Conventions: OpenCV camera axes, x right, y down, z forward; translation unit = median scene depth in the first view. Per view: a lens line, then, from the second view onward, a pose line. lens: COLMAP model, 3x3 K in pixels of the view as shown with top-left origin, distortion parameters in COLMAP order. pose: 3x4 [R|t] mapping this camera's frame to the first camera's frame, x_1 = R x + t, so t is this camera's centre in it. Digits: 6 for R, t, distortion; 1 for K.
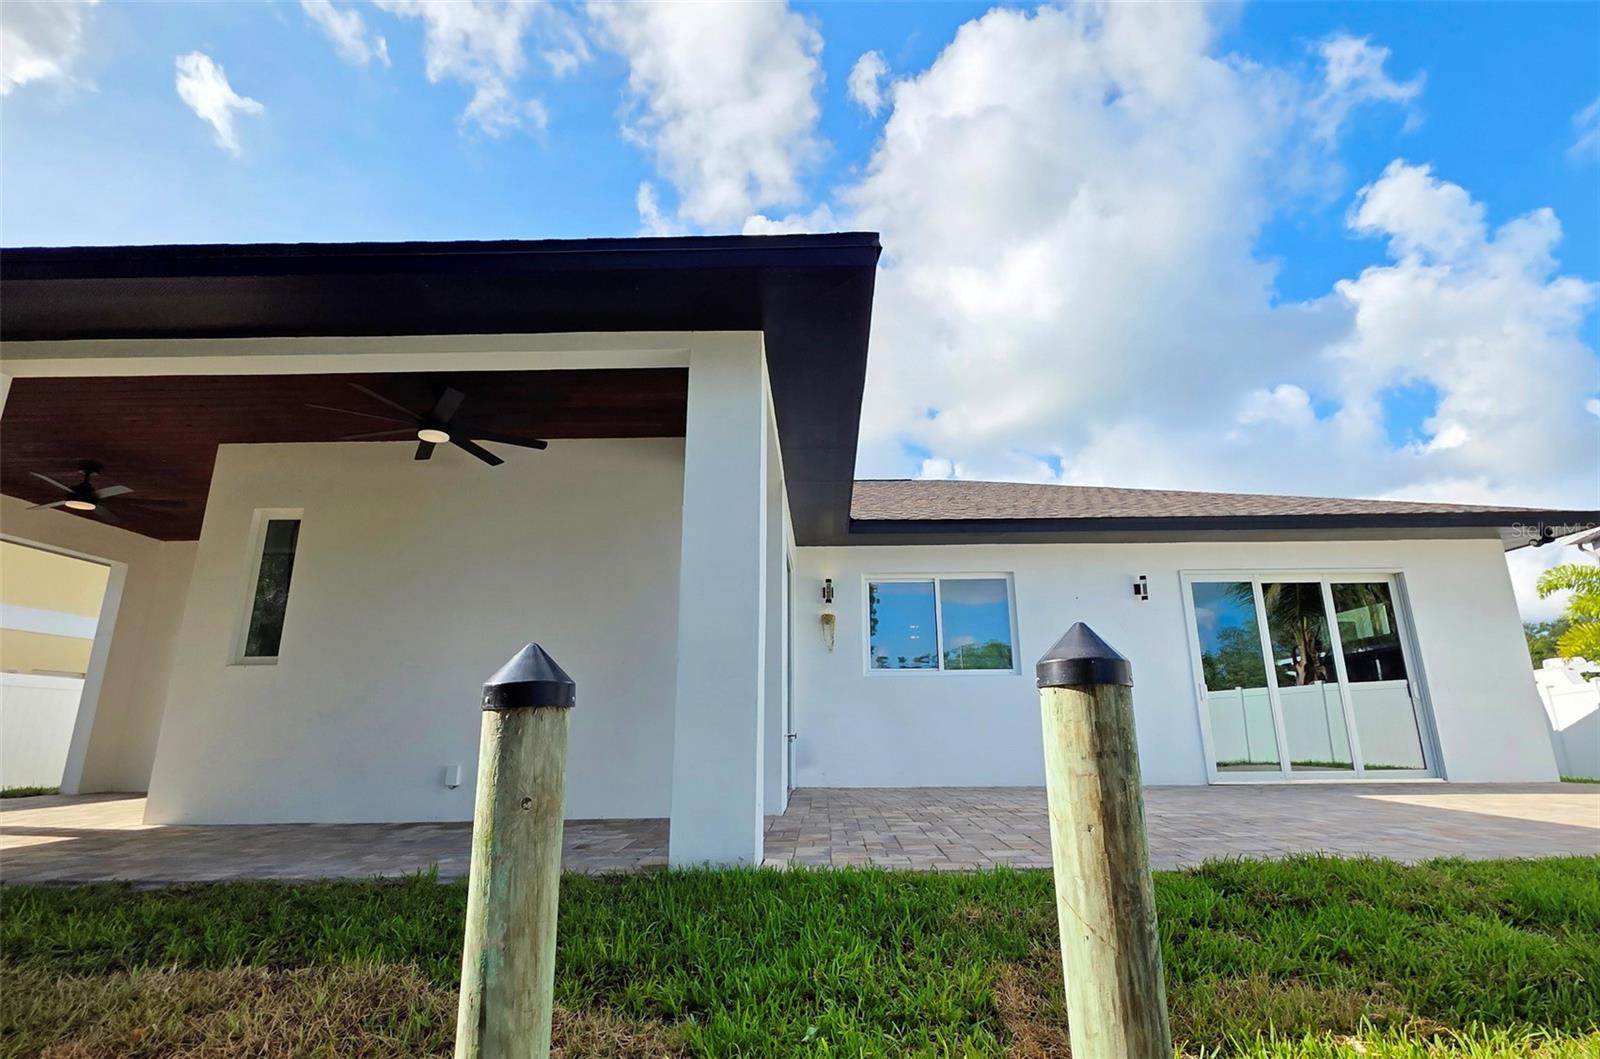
lens RADIAL K [[753.4, 0, 807.3], [0, 753.4, 534.4], [0, 0, 1]] dist [0.000292, -0.000557]
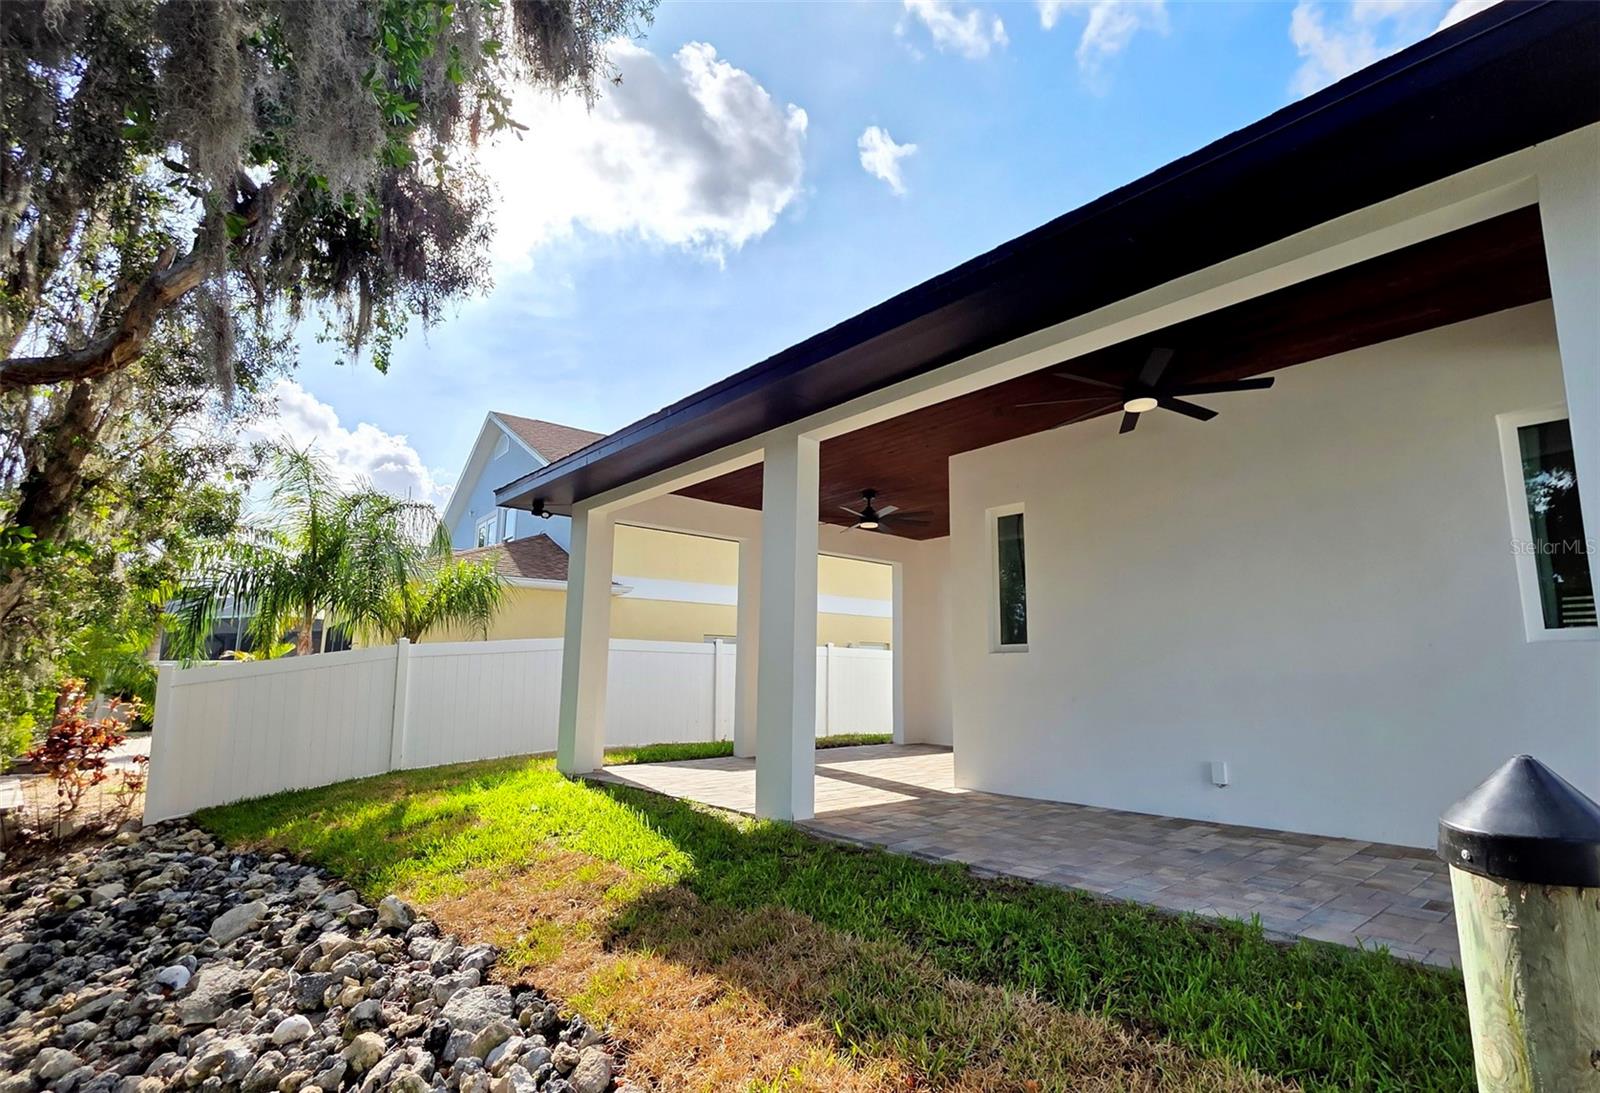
lens RADIAL K [[778.8, 0, 836.6], [0, 778.8, 550.7], [0, 0, 1]] dist [0.001105, 0.000740]
pose [[0.683887, -0.107728, -0.721591, -0.089804], [0.173082, 0.984760, 0.017021, -0.037396], [0.708760, -0.136535, 0.692111, 0.073422]]
